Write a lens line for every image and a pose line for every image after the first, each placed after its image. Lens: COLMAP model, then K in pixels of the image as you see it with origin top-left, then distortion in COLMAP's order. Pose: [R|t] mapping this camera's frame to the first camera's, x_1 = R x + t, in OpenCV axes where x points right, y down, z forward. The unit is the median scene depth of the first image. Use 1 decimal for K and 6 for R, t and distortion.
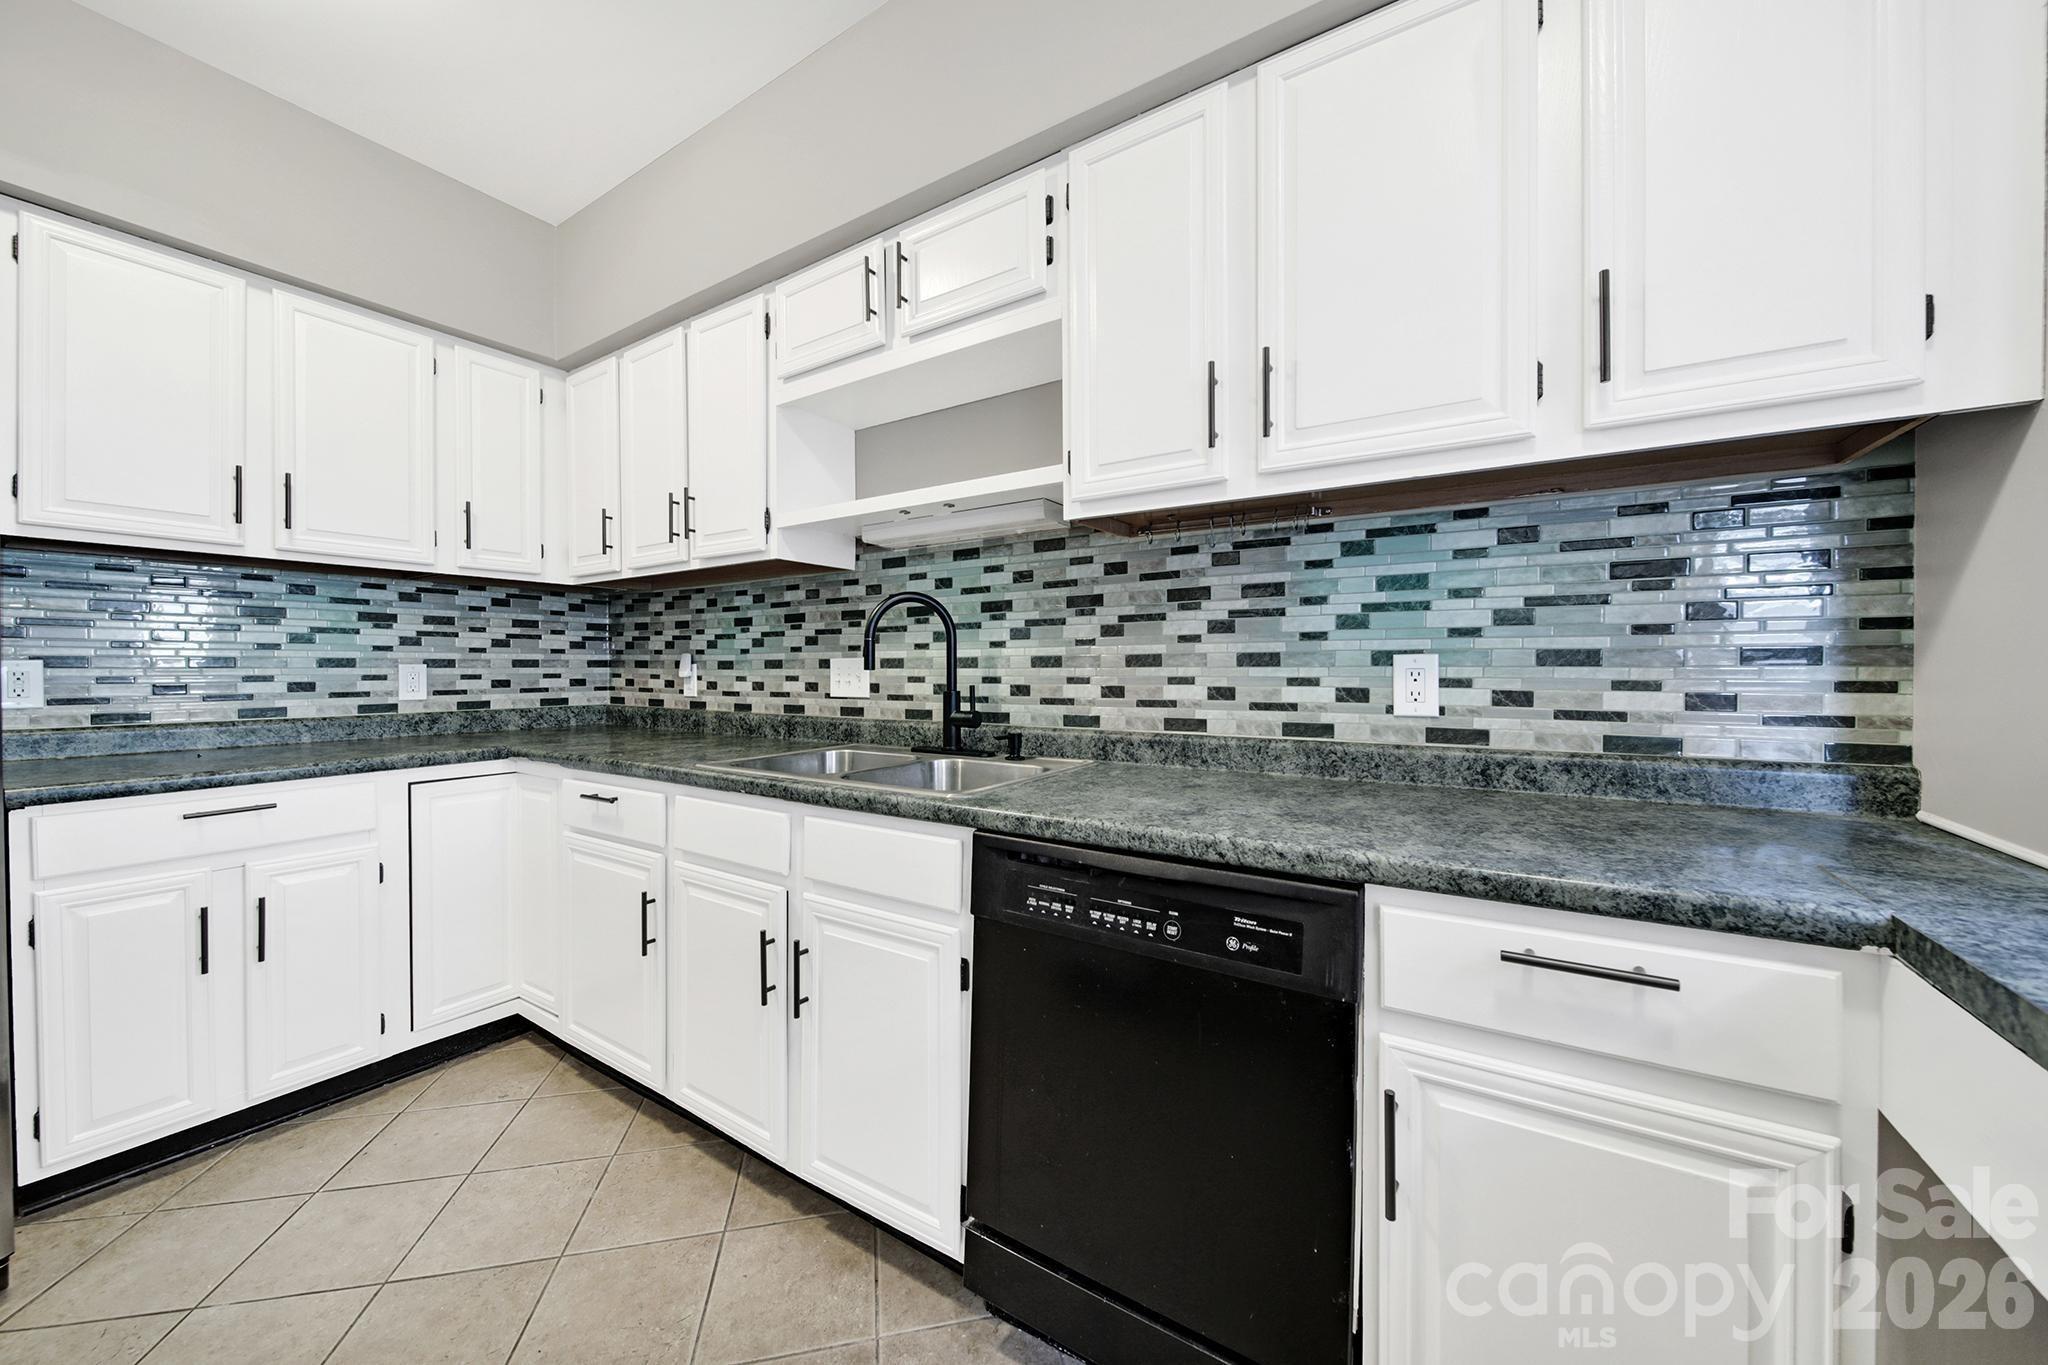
lens RADIAL K [[739.8, 0, 1004.3], [0, 739.8, 673.6], [0, 0, 1]] dist [0.000498, 0.000042]
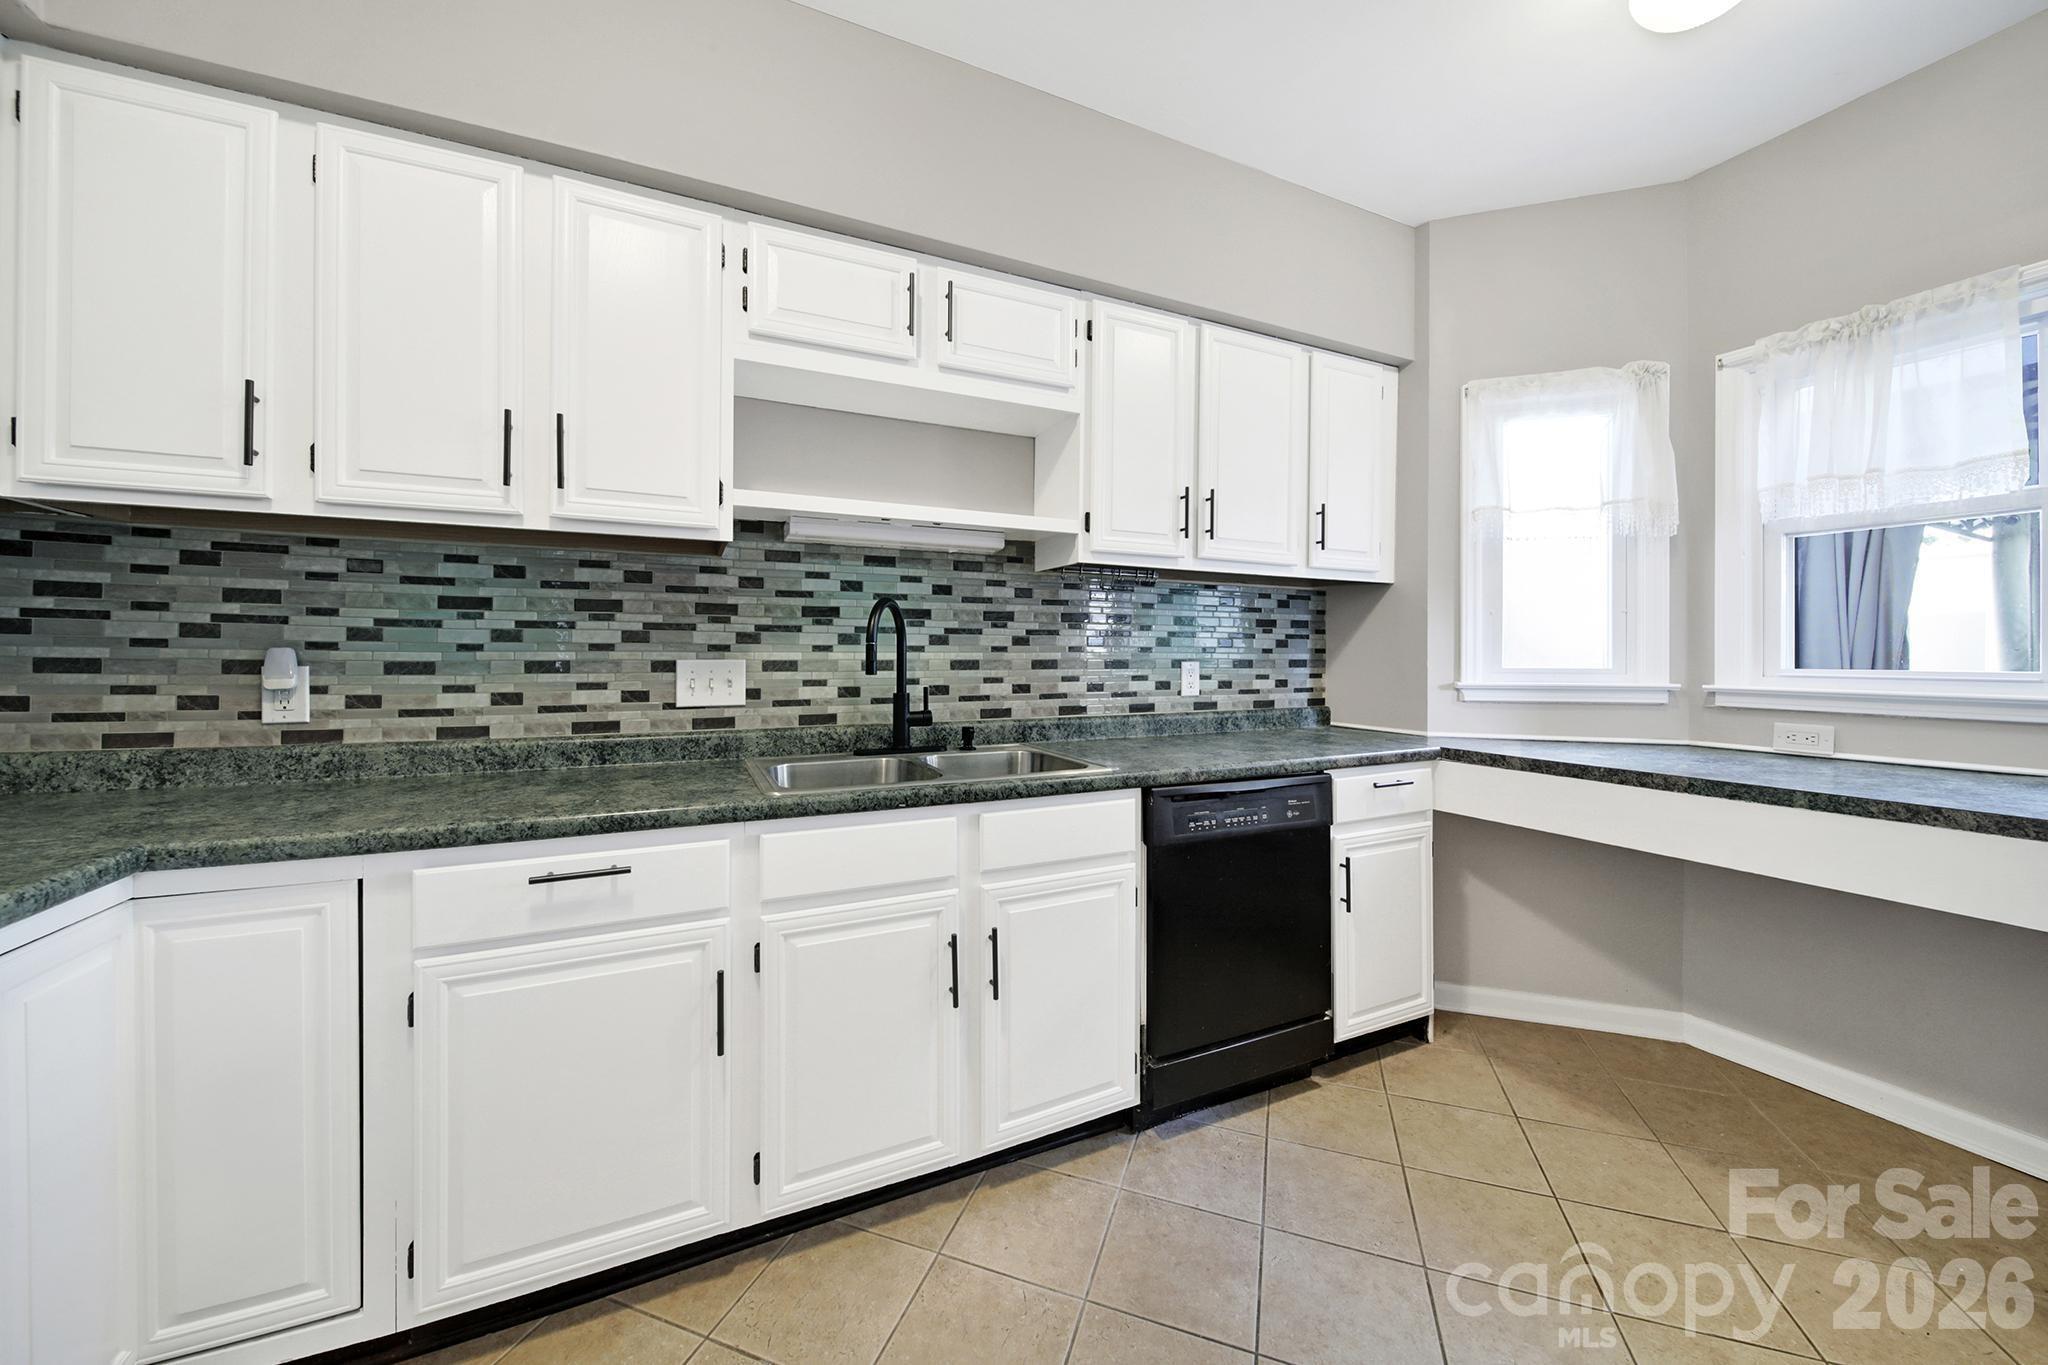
lens RADIAL K [[739.8, 0, 1004.3], [0, 739.8, 673.6], [0, 0, 1]] dist [0.000498, 0.000042]
pose [[0.524927, -0.009505, 0.851094, -0.974364], [0.008735, 0.999945, 0.005780, -0.009164], [-0.851102, 0.004401, 0.524981, 0.355470]]
